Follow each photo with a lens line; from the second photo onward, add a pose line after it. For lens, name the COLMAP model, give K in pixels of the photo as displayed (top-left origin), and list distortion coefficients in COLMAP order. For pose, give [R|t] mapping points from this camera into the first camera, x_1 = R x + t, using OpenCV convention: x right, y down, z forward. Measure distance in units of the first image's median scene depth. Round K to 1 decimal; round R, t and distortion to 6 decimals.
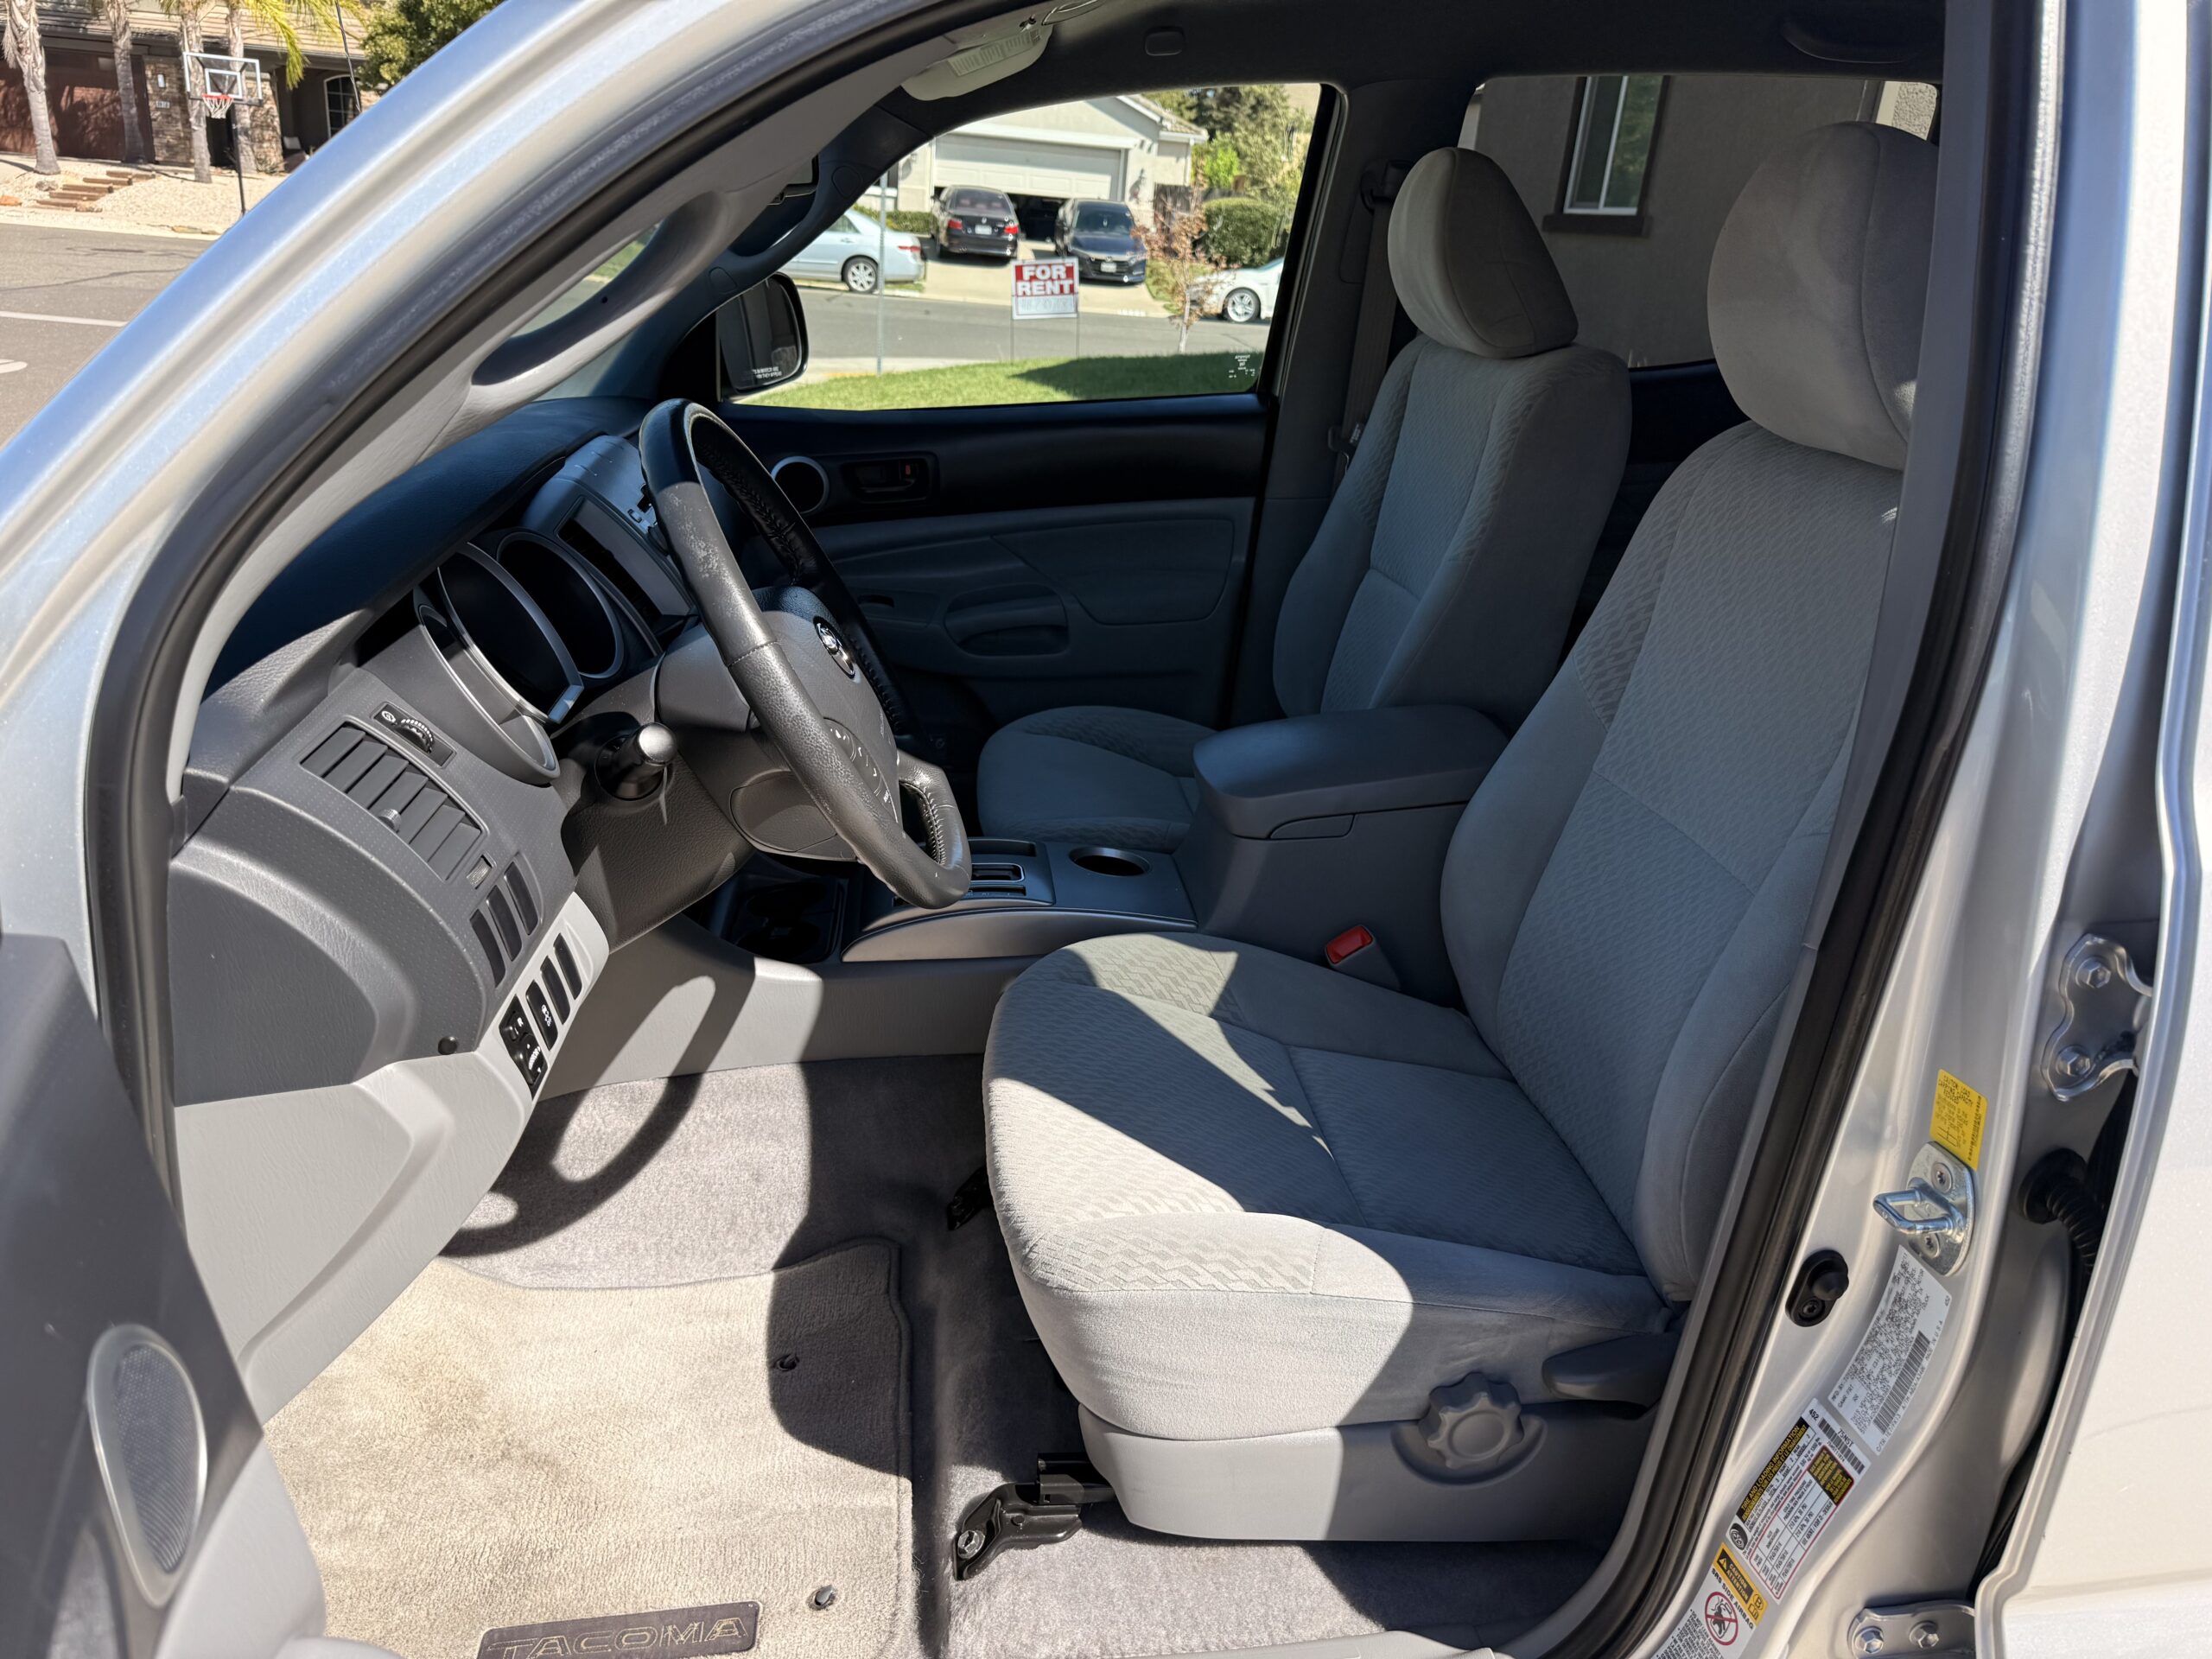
lens RADIAL K [[1548.5, 0, 1109.5], [0, 1548.5, 864.1], [0, 0, 1]] dist [-0.004264, -0.005825]
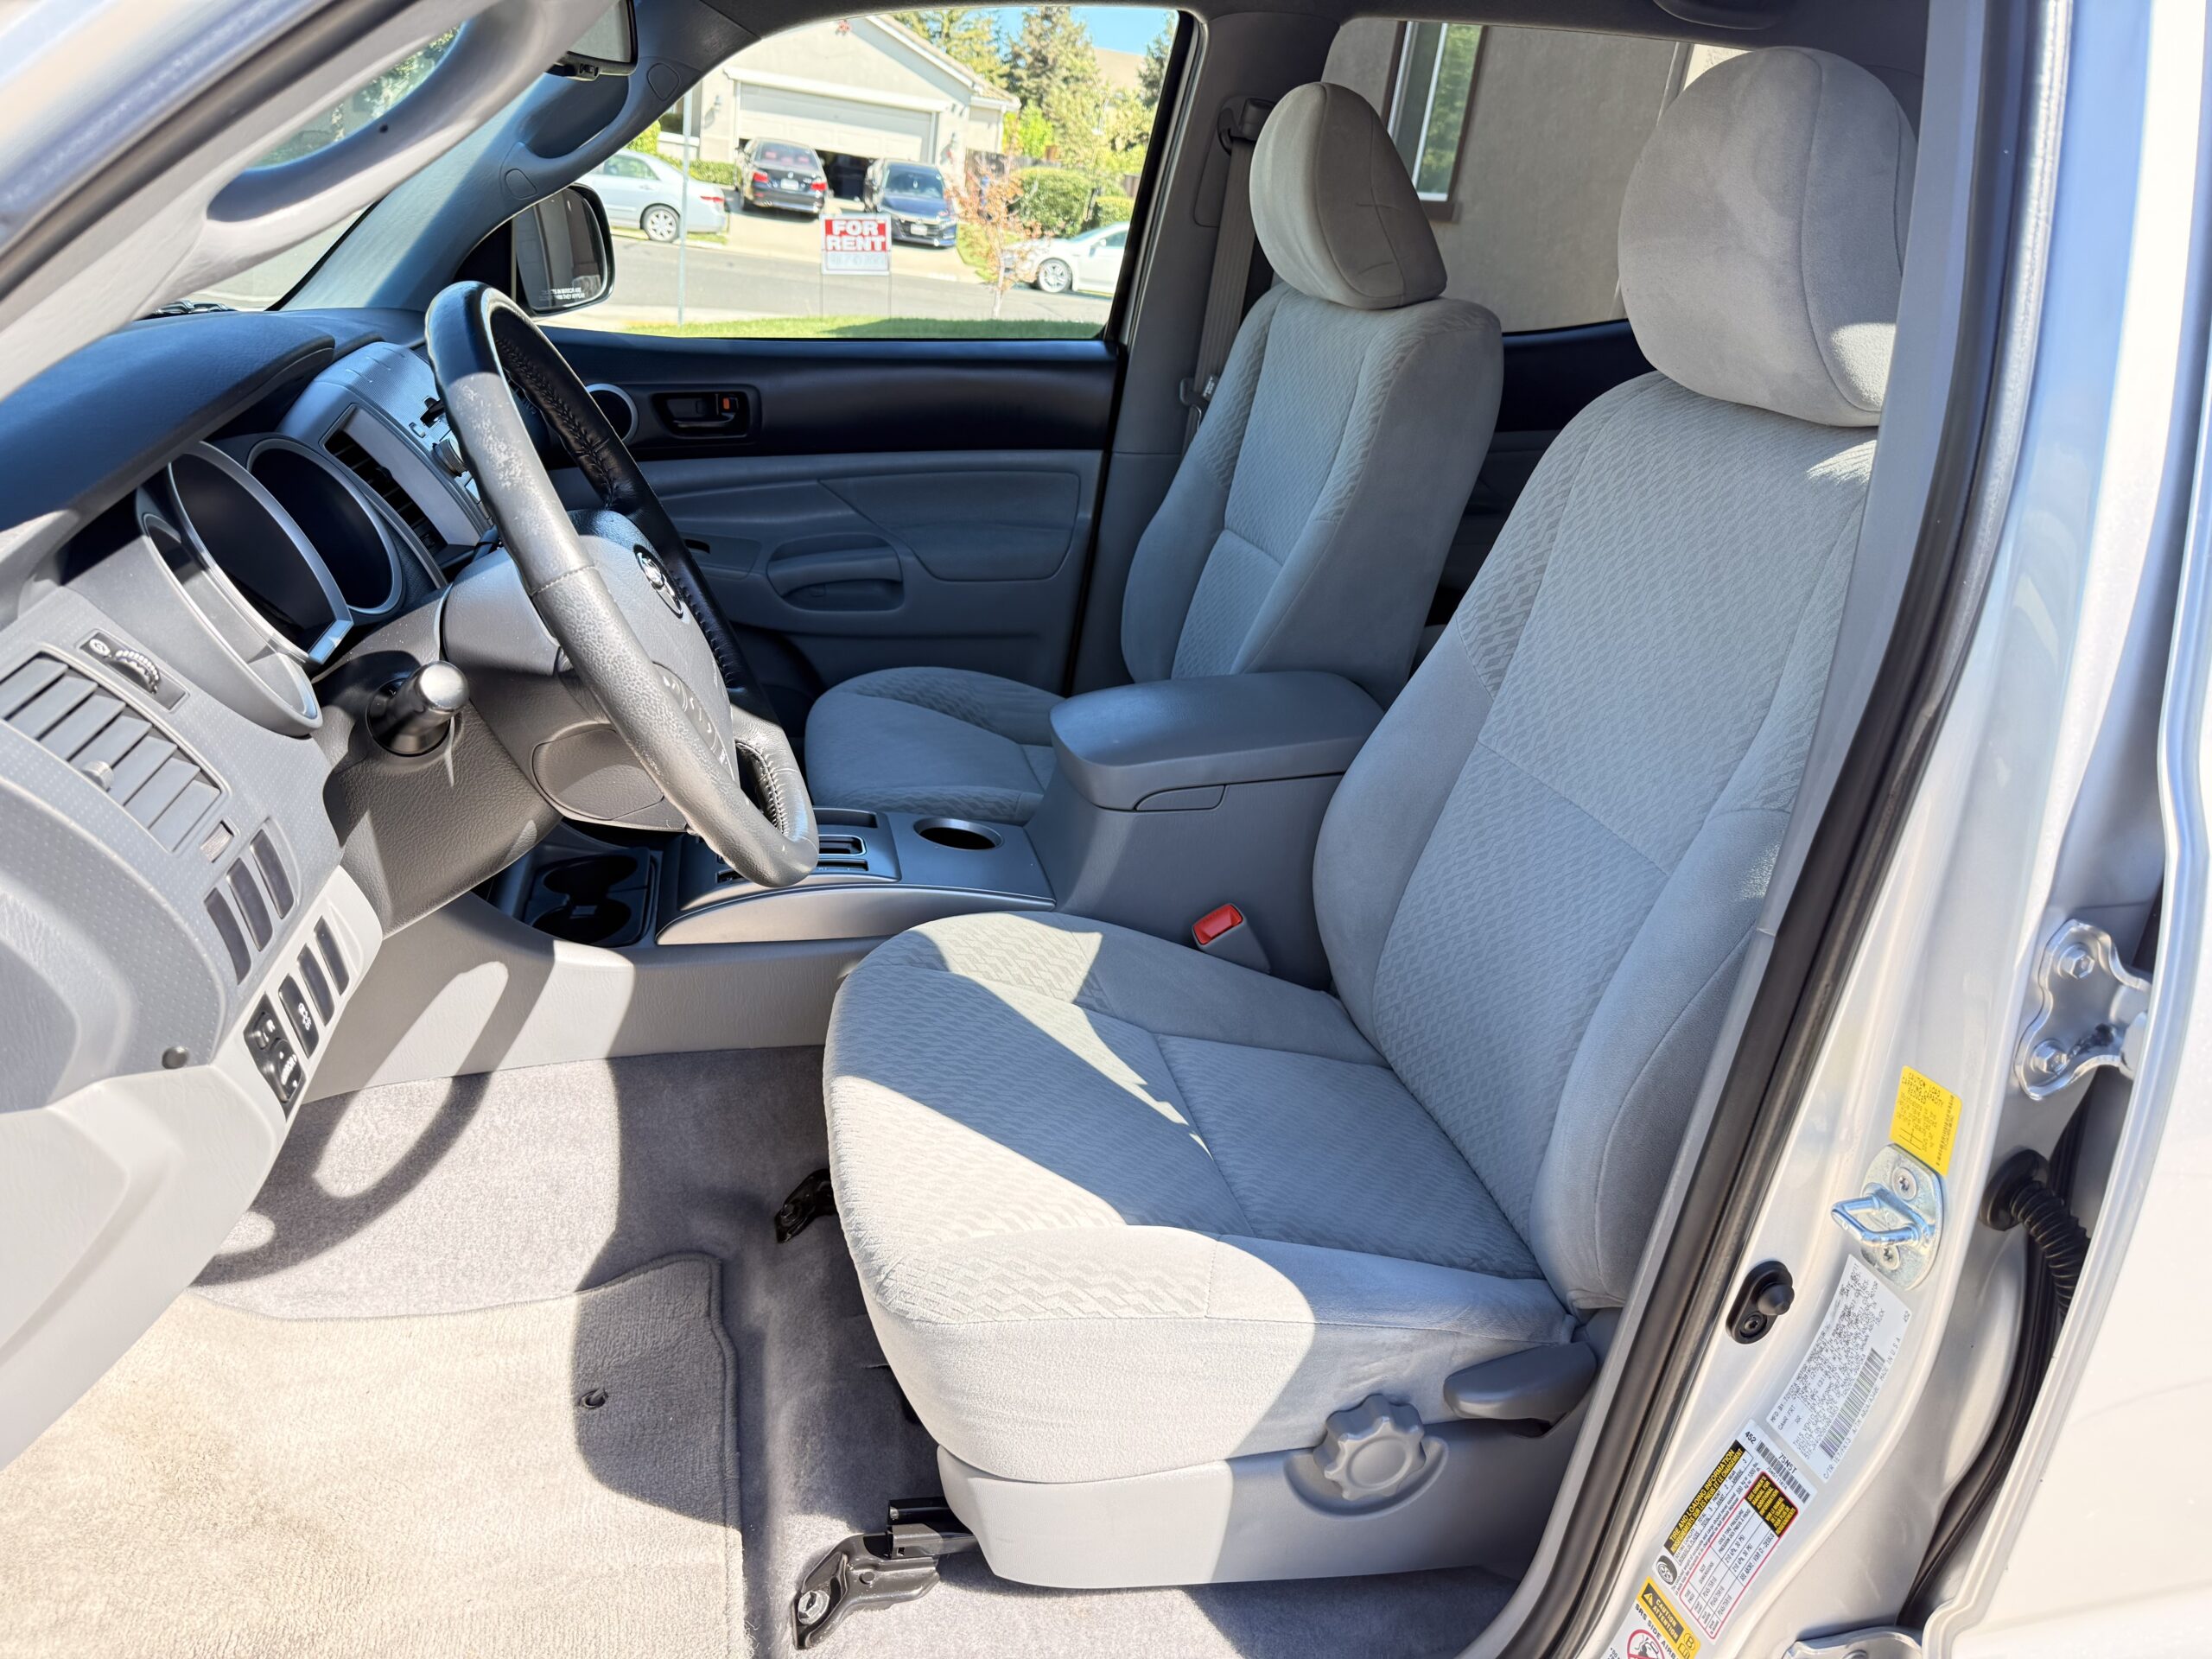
lens RADIAL K [[1548.5, 0, 1104.0], [0, 1548.5, 848.9], [0, 0, 1]] dist [-0.004264, -0.005825]
pose [[0.992476, 0.005788, 0.122305, -0.031500], [-0.006730, 0.999951, 0.007292, 0.000002], [-0.122257, -0.008060, 0.992466, 0.096489]]
